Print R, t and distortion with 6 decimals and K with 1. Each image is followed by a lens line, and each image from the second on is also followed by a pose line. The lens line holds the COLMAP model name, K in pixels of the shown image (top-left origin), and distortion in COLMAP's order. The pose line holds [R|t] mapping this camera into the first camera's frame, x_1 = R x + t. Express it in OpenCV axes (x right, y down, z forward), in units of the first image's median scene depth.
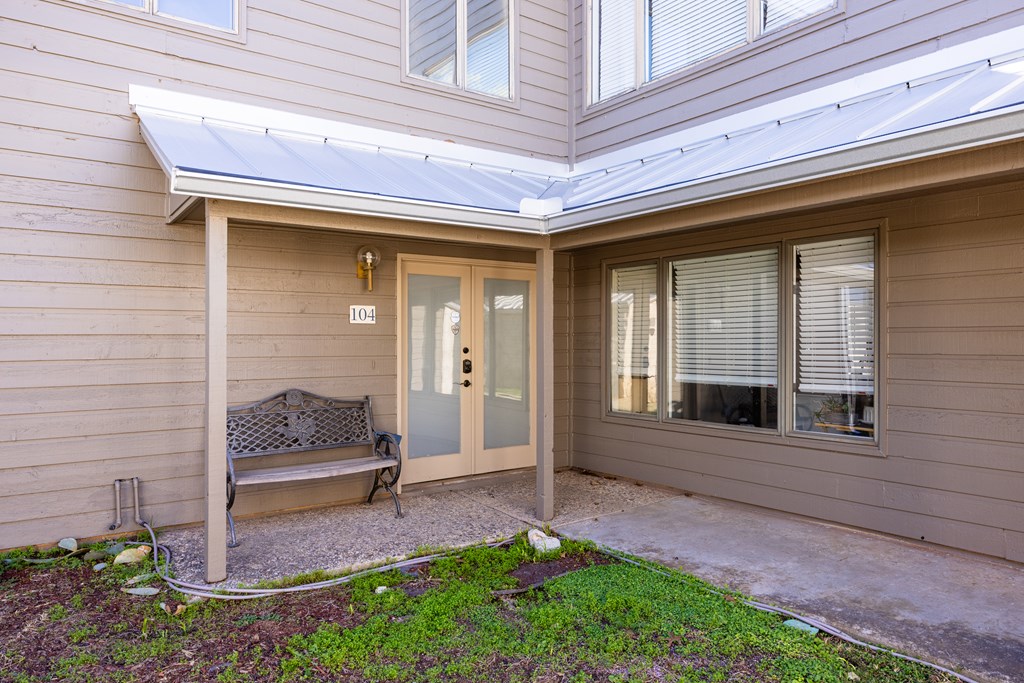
lens RADIAL K [[683.8, 0, 540.9], [0, 683.8, 341.6], [0, 0, 1]] dist [-0.010815, 0.000888]
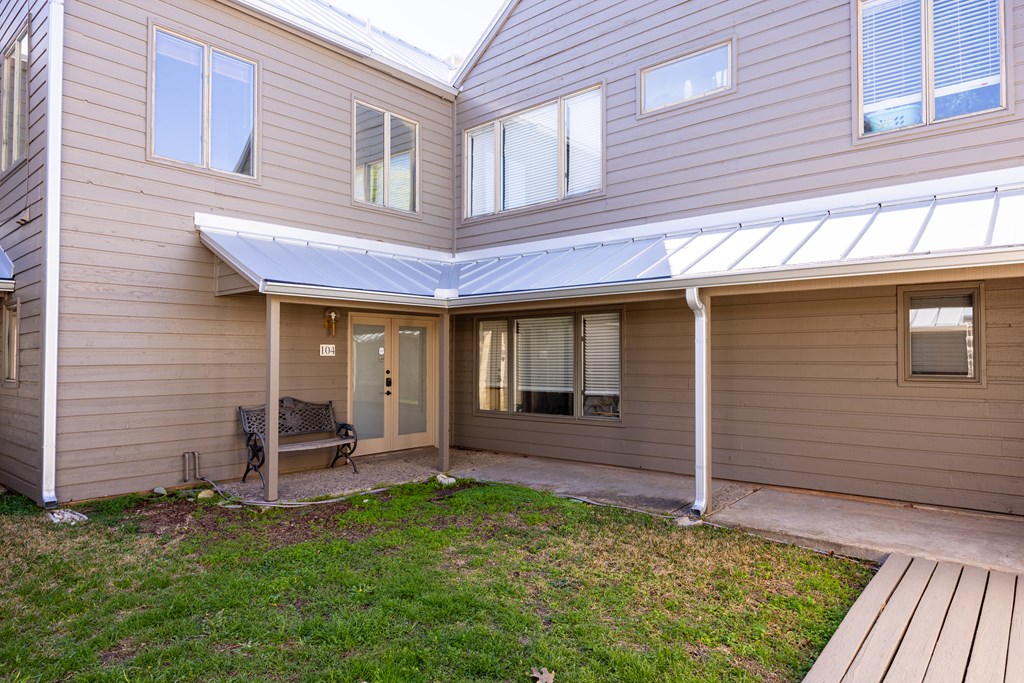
lens RADIAL K [[613.6, 0, 515.3], [0, 613.6, 341.9], [0, 0, 1]] dist [-0.029726, -0.001324]
pose [[0.981848, 0.005308, 0.189593, -0.113699], [-0.000170, 0.999633, -0.027105, -0.022987], [-0.189668, 0.026581, 0.981488, -0.564935]]
